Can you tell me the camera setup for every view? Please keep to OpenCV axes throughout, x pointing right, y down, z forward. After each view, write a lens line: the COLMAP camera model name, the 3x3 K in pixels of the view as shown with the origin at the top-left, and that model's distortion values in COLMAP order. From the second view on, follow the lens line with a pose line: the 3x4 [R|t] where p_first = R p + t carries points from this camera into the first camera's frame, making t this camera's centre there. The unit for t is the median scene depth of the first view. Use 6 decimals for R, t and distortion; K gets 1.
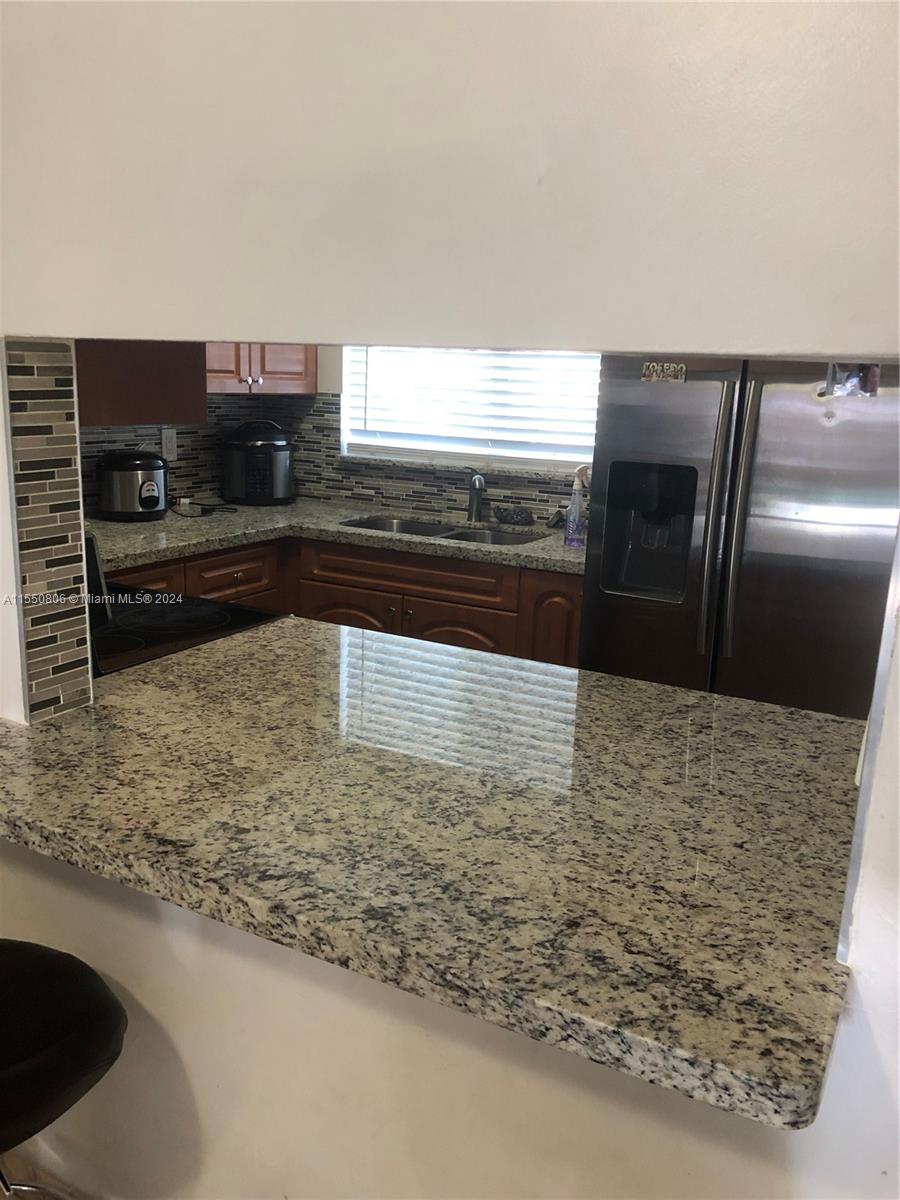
lens RADIAL K [[983.5, 0, 450.0], [0, 983.5, 600.0], [0, 0, 1]] dist [0.008852, -0.004151]
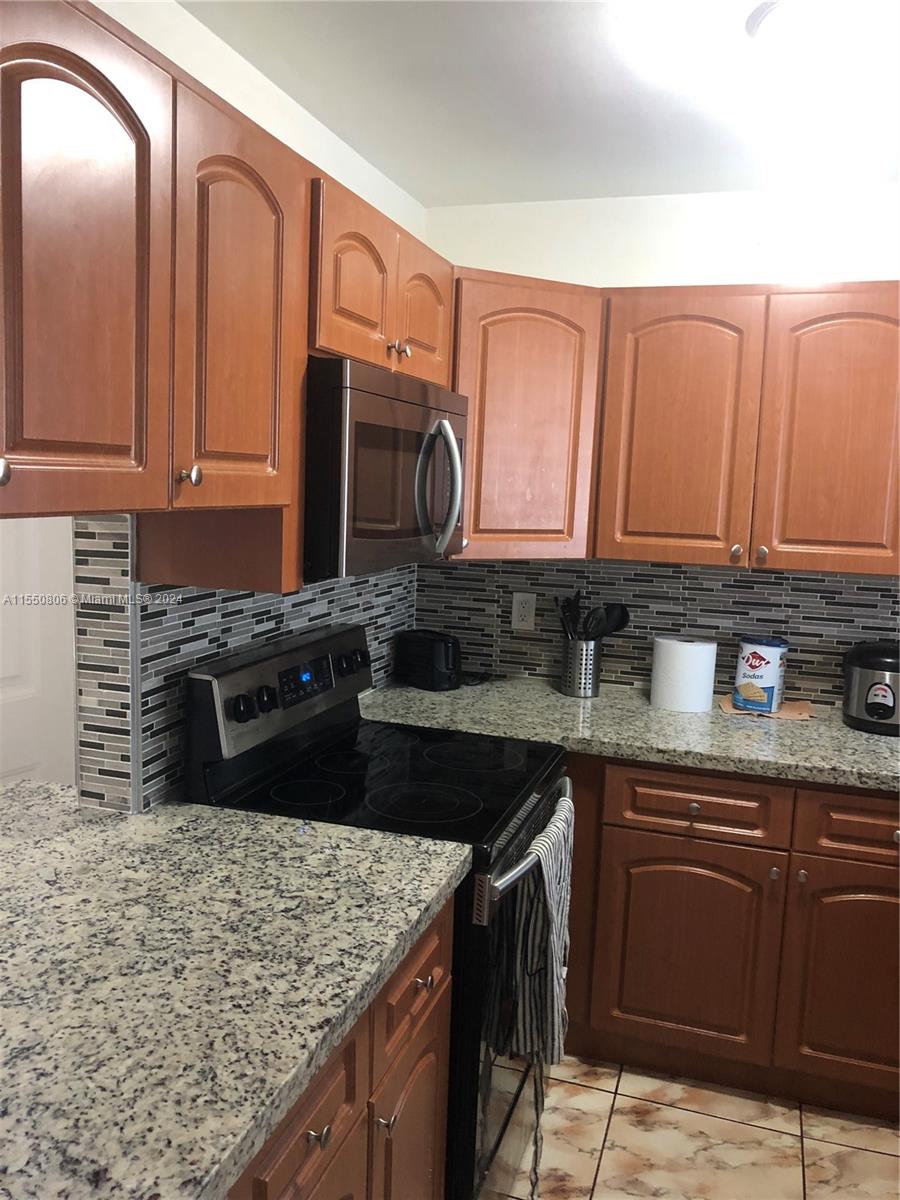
lens RADIAL K [[975.6, 0, 448.2], [0, 975.6, 589.7], [0, 0, 1]] dist [0.007036, -0.013316]
pose [[0.193576, 0.083450, -0.977530, 0.884776], [-0.250300, 0.967604, 0.033037, -0.306832], [0.948619, 0.238281, 0.208192, 1.131425]]
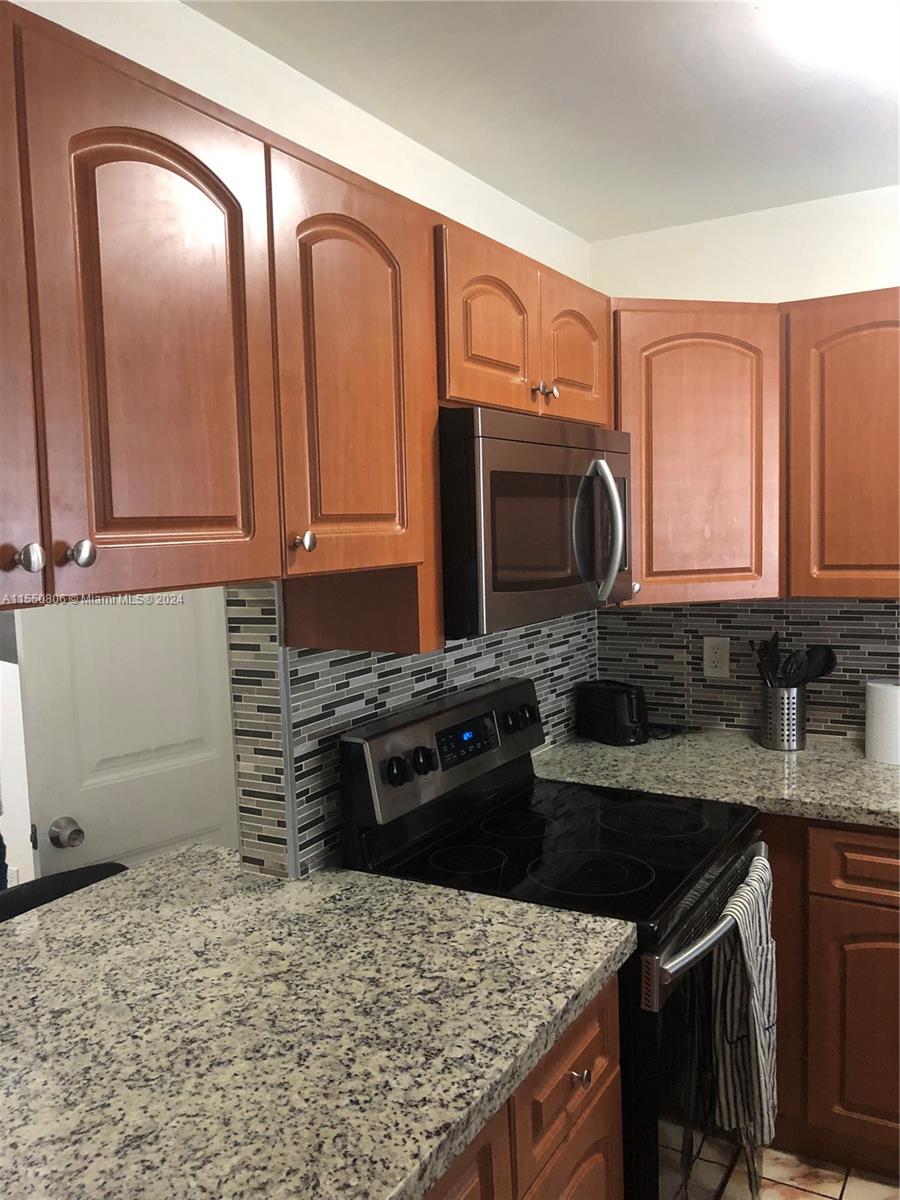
lens RADIAL K [[983.5, 0, 450.0], [0, 983.5, 600.0], [0, 0, 1]] dist [0.008852, -0.004151]
pose [[-0.025600, 0.047041, -0.998565, 0.835145], [-0.198570, 0.978749, 0.051198, -0.339770], [0.979752, 0.199596, -0.015715, 1.223671]]
